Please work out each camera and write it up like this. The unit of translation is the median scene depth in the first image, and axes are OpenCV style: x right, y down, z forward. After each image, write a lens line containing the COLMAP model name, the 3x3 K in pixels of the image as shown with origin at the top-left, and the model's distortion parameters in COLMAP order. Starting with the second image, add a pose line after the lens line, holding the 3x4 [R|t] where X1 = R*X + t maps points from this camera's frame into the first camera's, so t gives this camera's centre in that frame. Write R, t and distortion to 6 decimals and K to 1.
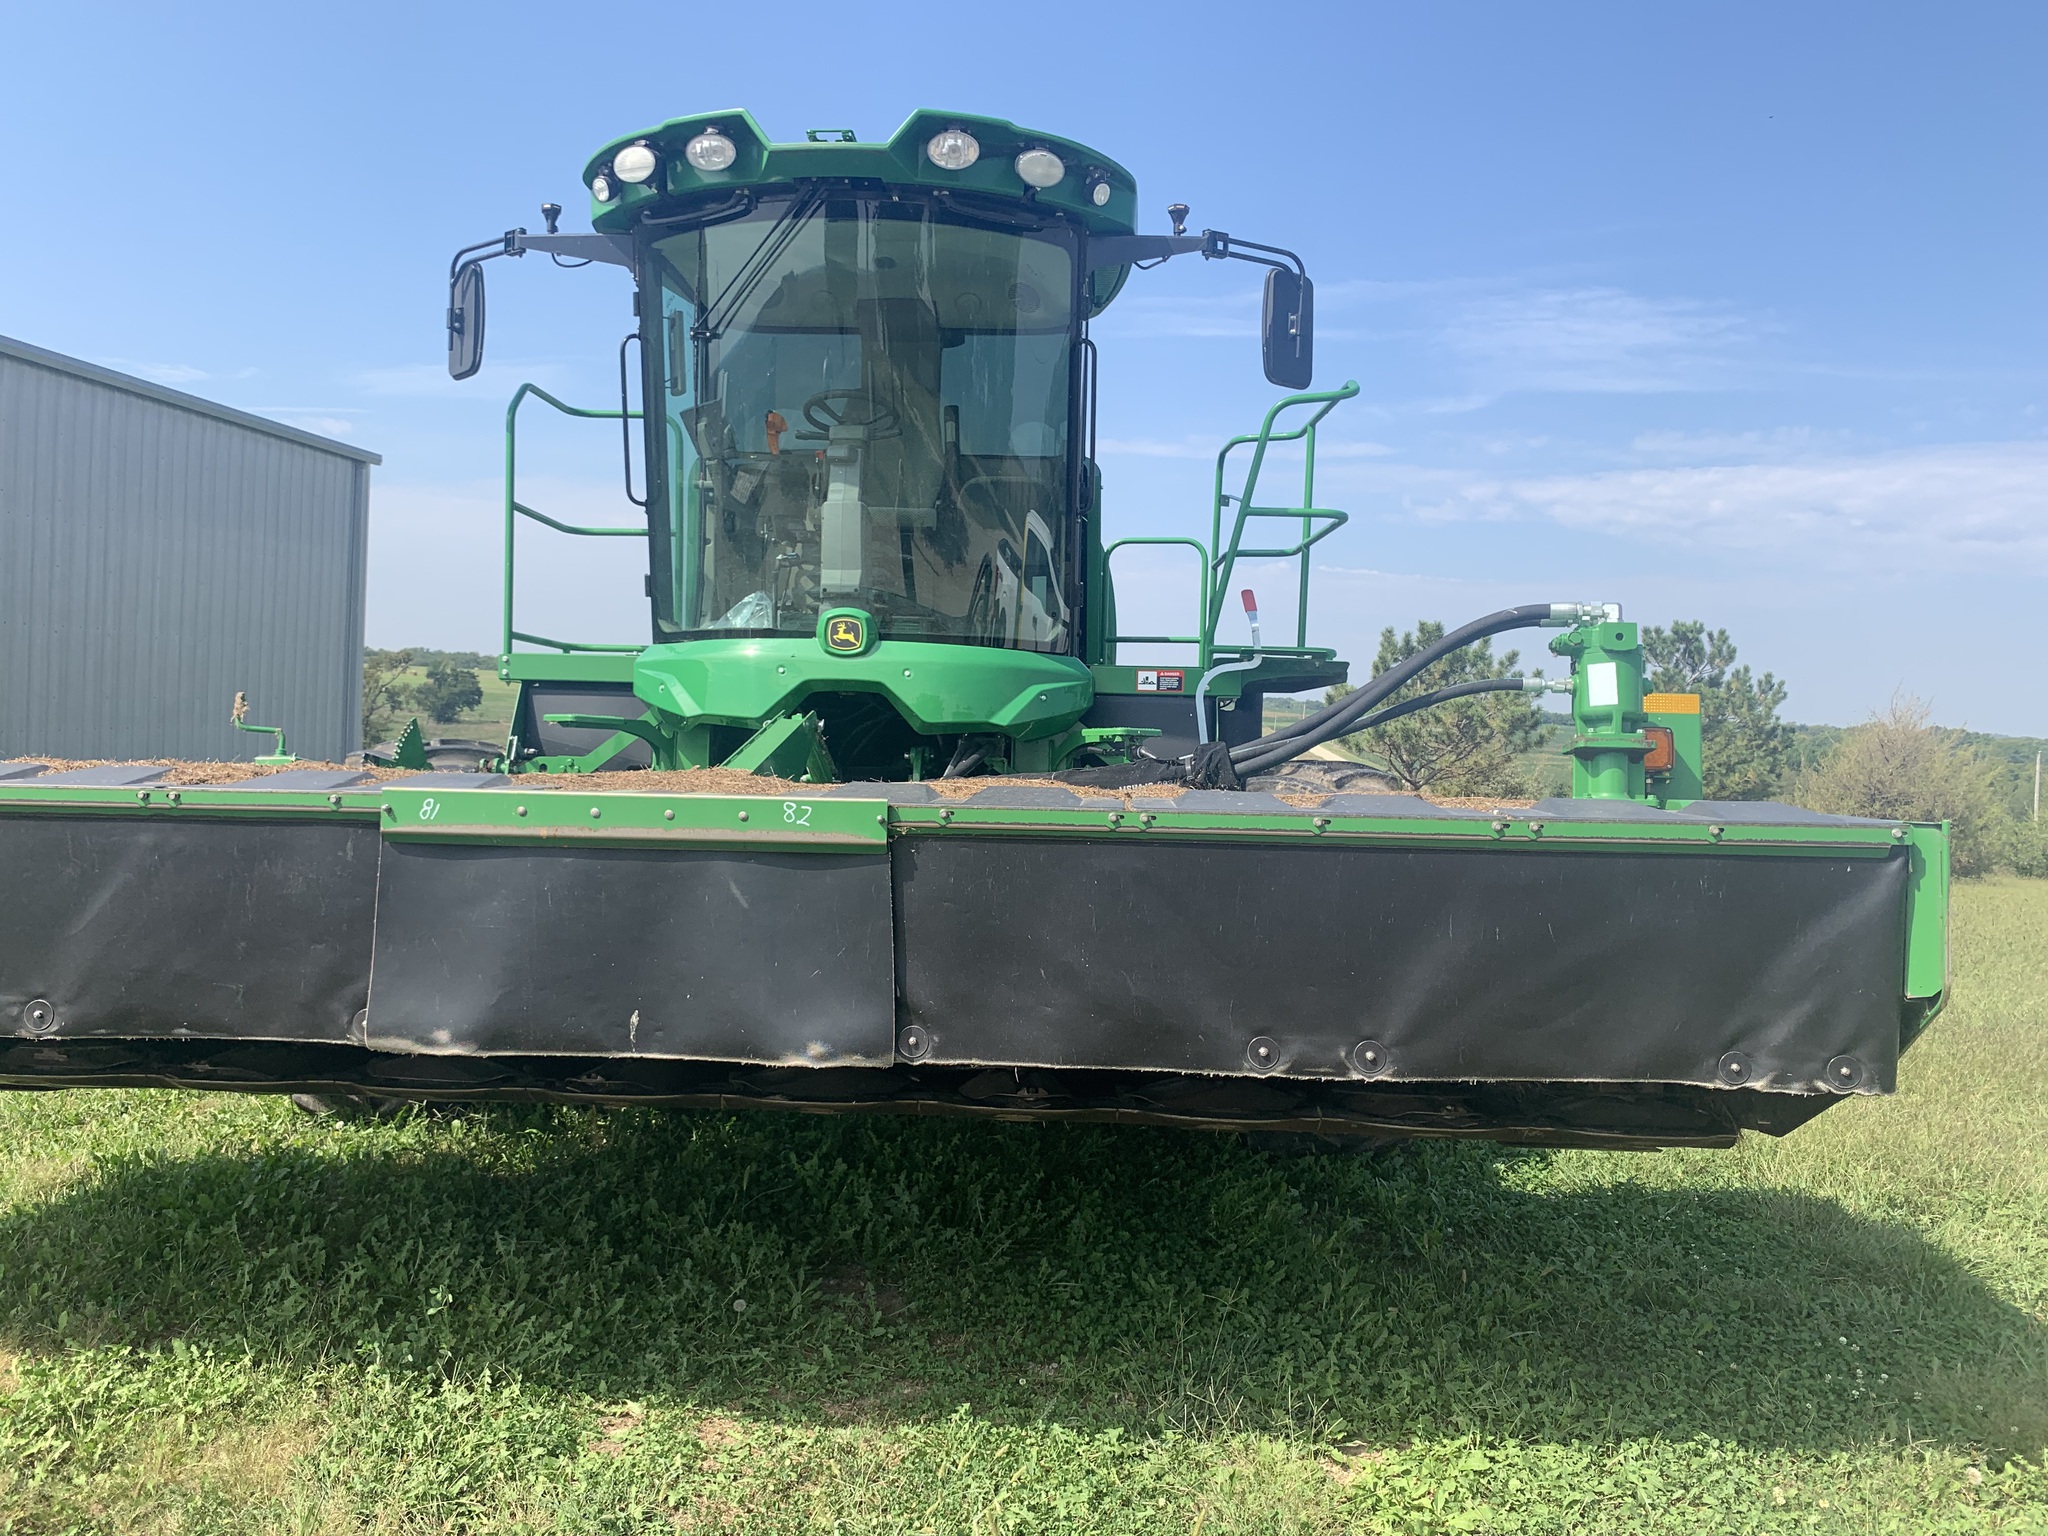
lens RADIAL K [[1553.3, 0, 1000.1], [0, 1553.3, 771.7], [0, 0, 1]] dist [0.069390, -0.122987]
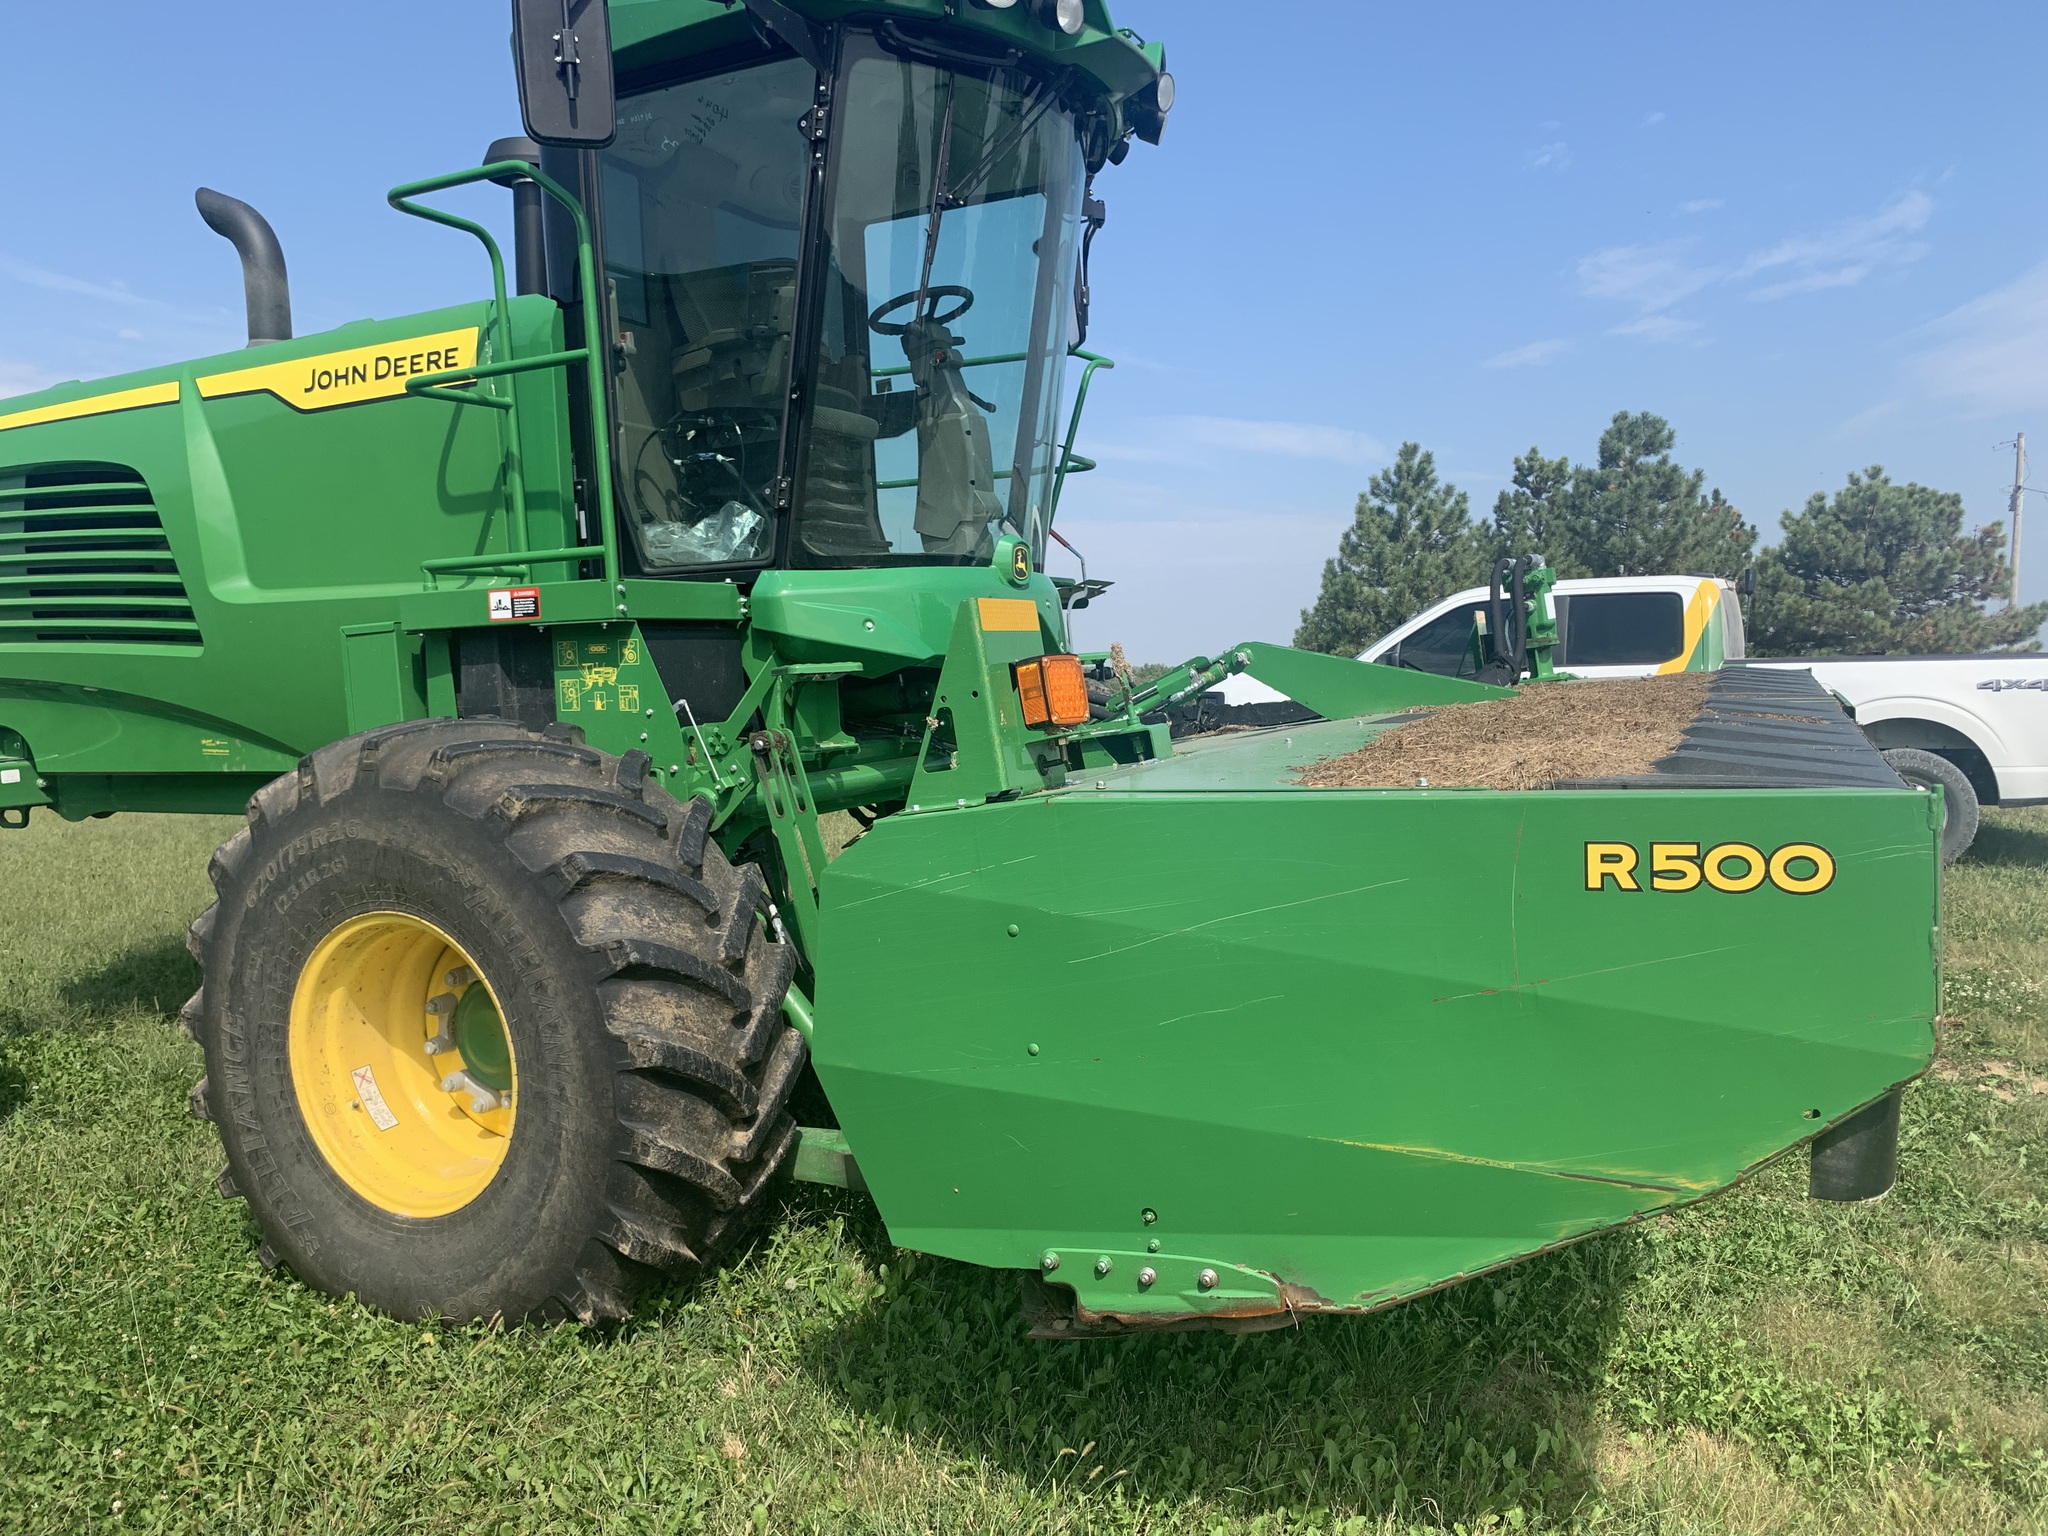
lens RADIAL K [[1558.5, 0, 1010.9], [0, 1558.5, 786.5], [0, 0, 1]] dist [0.069155, -0.130619]
pose [[0.368033, -0.118840, 0.922187, -1.279660], [0.060078, 0.992765, 0.103959, -0.068020], [-0.927870, 0.017143, 0.372510, 0.851431]]
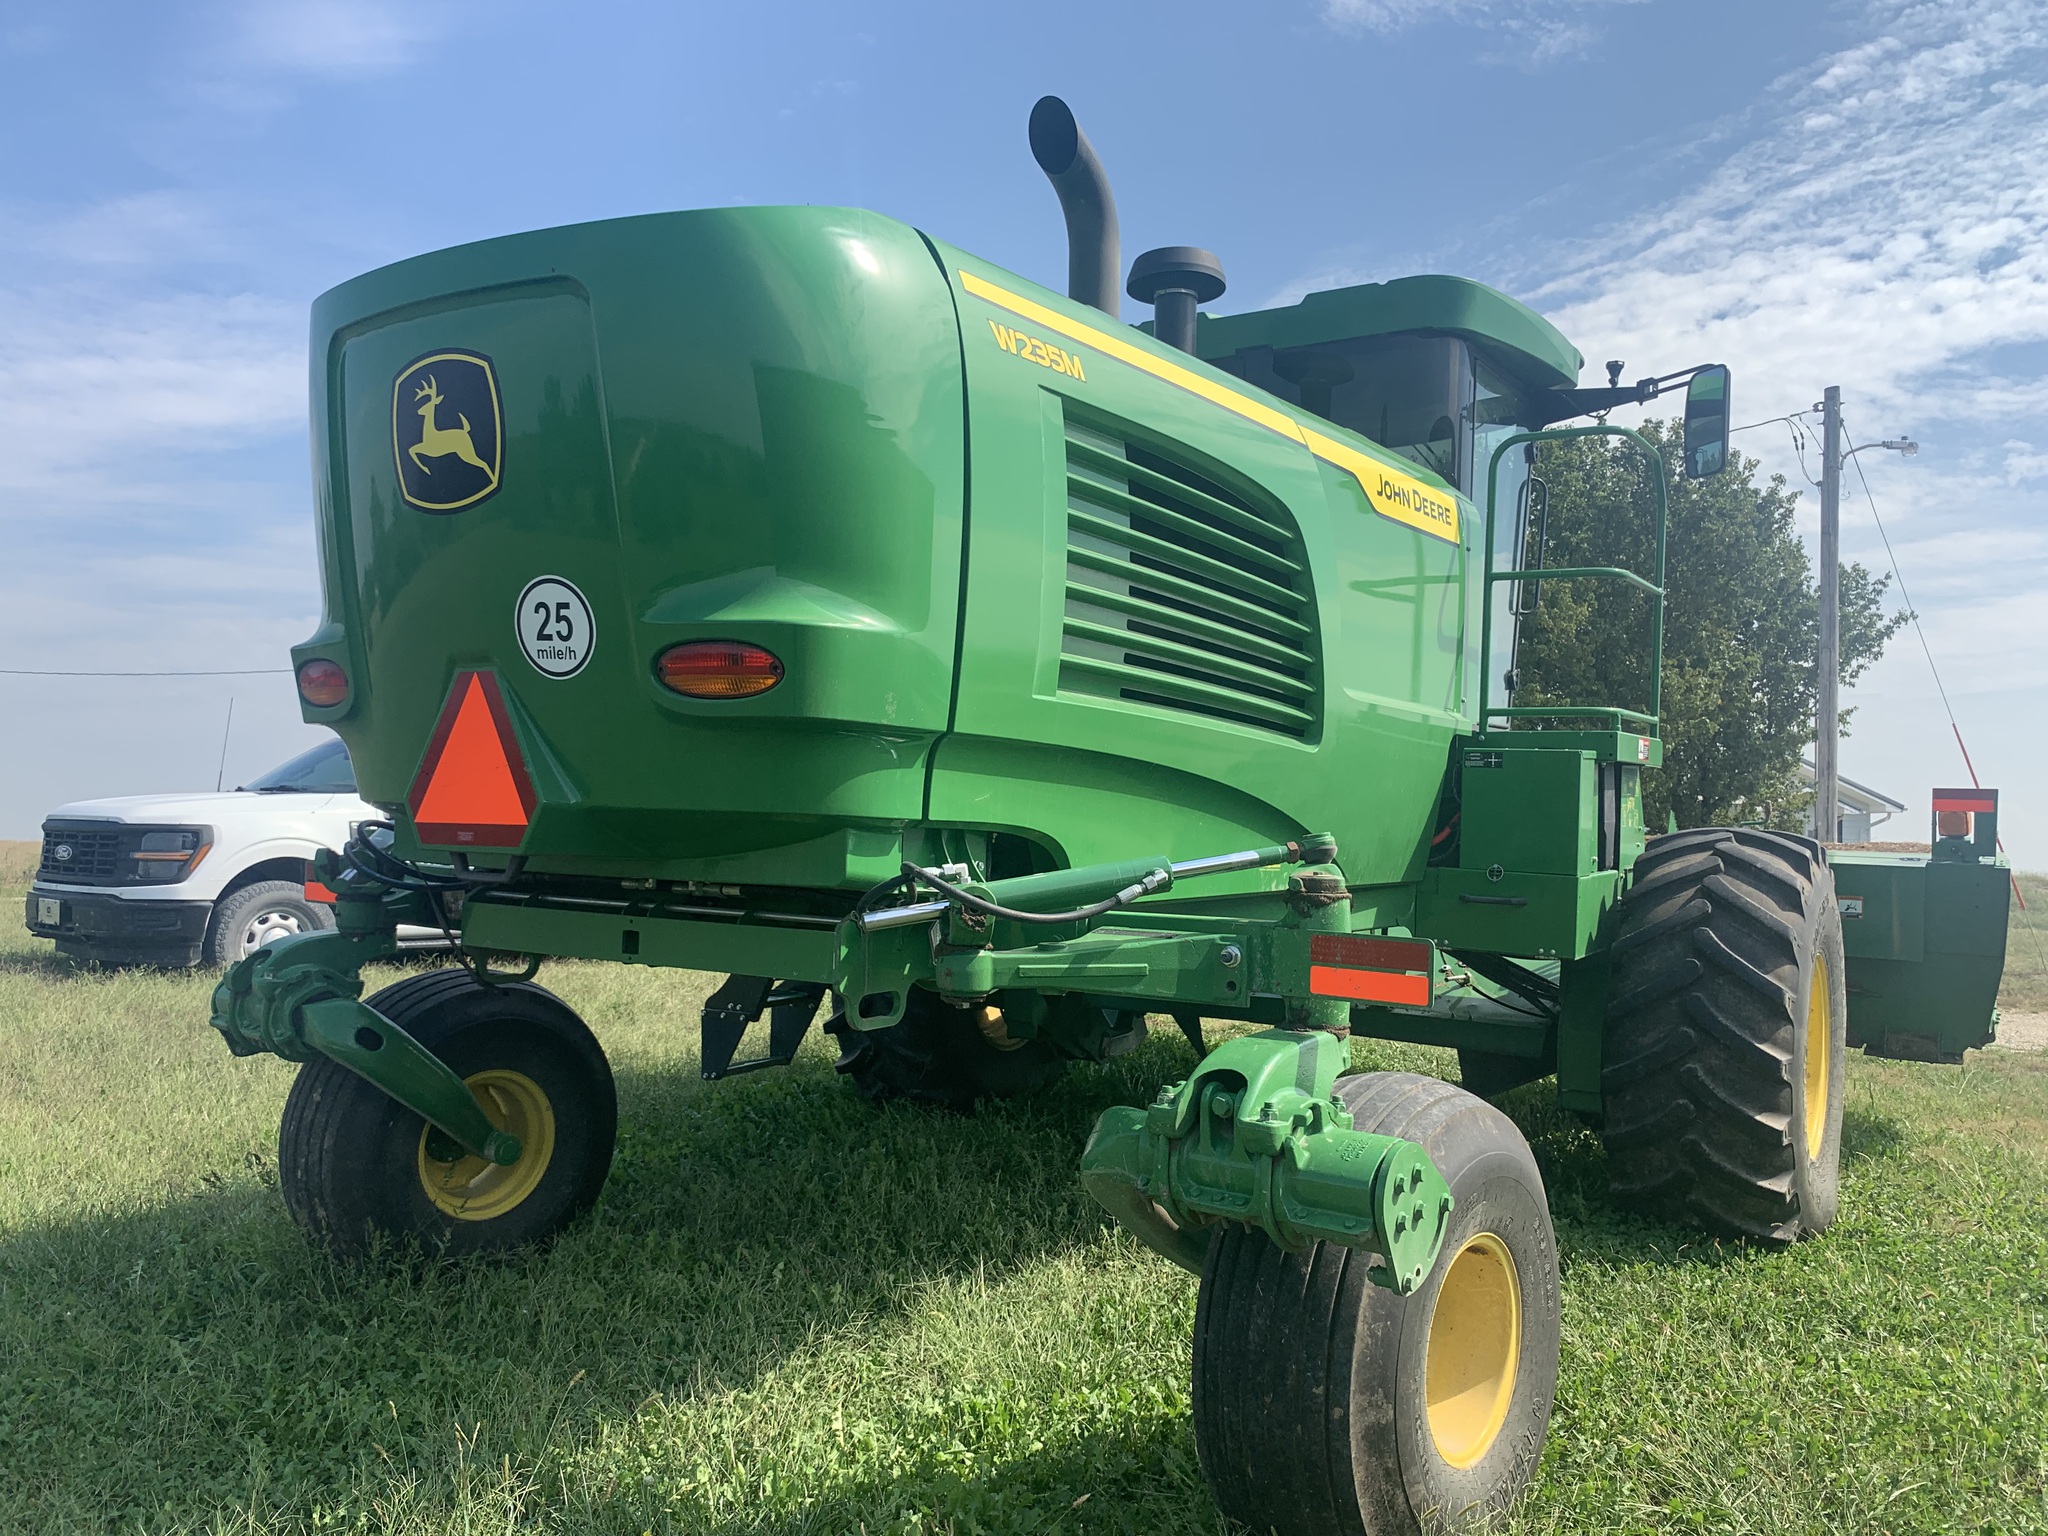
lens RADIAL K [[1577.5, 0, 1011.1], [0, 1577.5, 779.5], [0, 0, 1]] dist [-0.006453, 0.005888]
pose [[-0.871457, -0.041093, 0.488748, -0.661530], [-0.040381, 0.999112, 0.012004, -0.065714], [-0.488807, -0.009275, -0.872342, 3.014612]]
